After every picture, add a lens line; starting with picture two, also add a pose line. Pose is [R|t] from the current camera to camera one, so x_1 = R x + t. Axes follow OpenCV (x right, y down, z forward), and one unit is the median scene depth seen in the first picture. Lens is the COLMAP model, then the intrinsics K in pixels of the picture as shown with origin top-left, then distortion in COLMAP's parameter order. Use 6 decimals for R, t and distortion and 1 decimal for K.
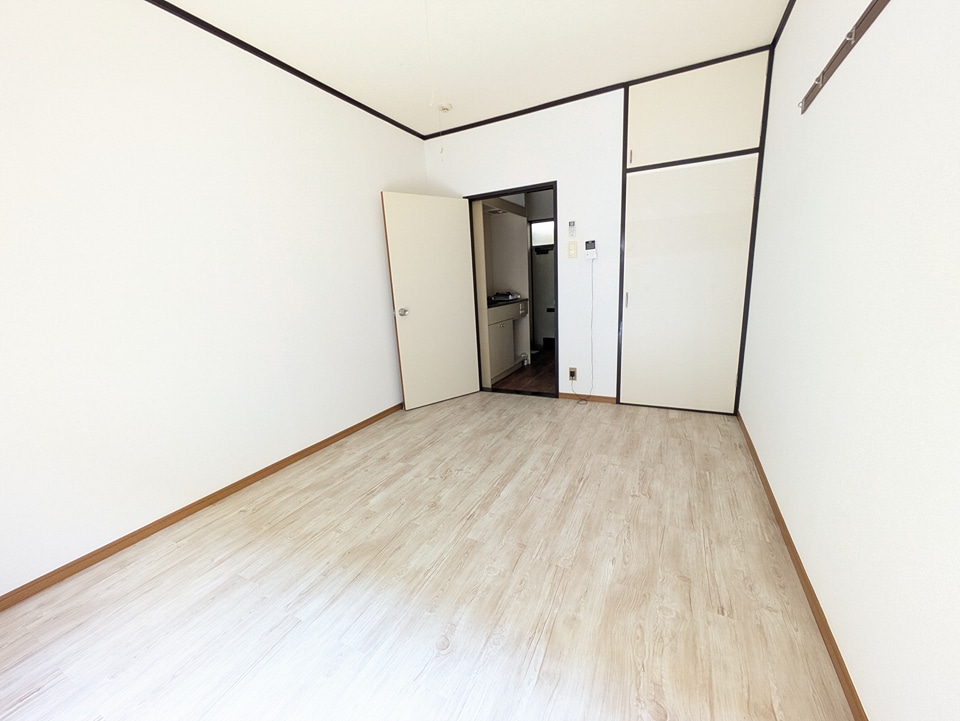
lens RADIAL K [[378.9, 0, 479.8], [0, 378.9, 360.6], [0, 0, 1]] dist [0.001308, 0.000079]
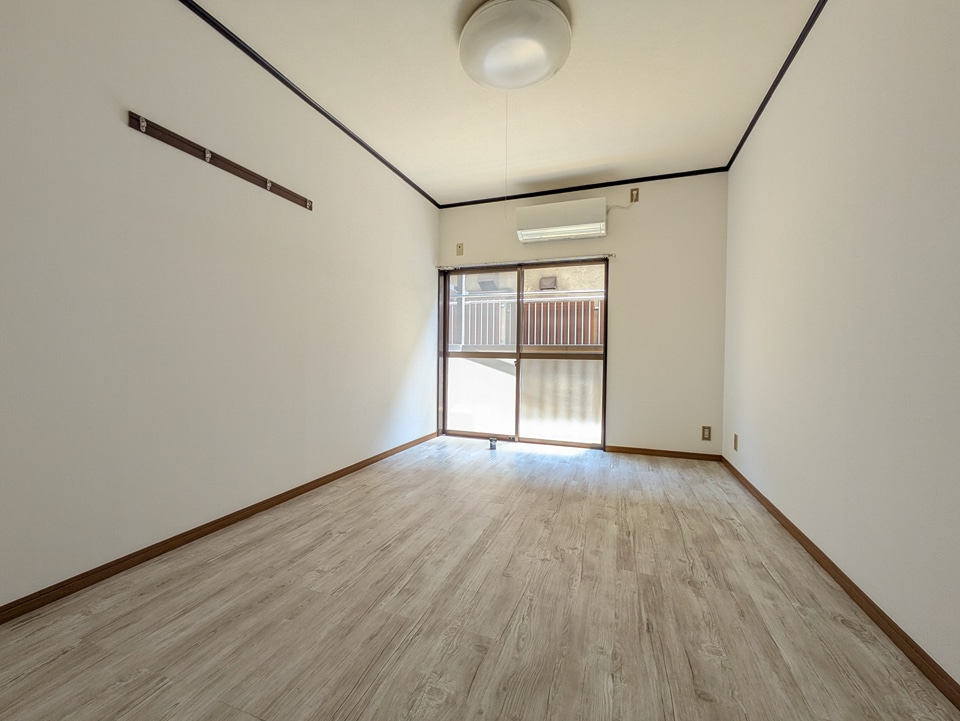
lens RADIAL K [[378.9, 0, 480.6], [0, 378.9, 357.6], [0, 0, 1]] dist [0.001308, 0.000079]
pose [[-0.991856, 0.043754, -0.119611, 0.141071], [0.016078, 0.974639, 0.223206, -0.250340], [0.126344, 0.219465, -0.967405, 1.676458]]
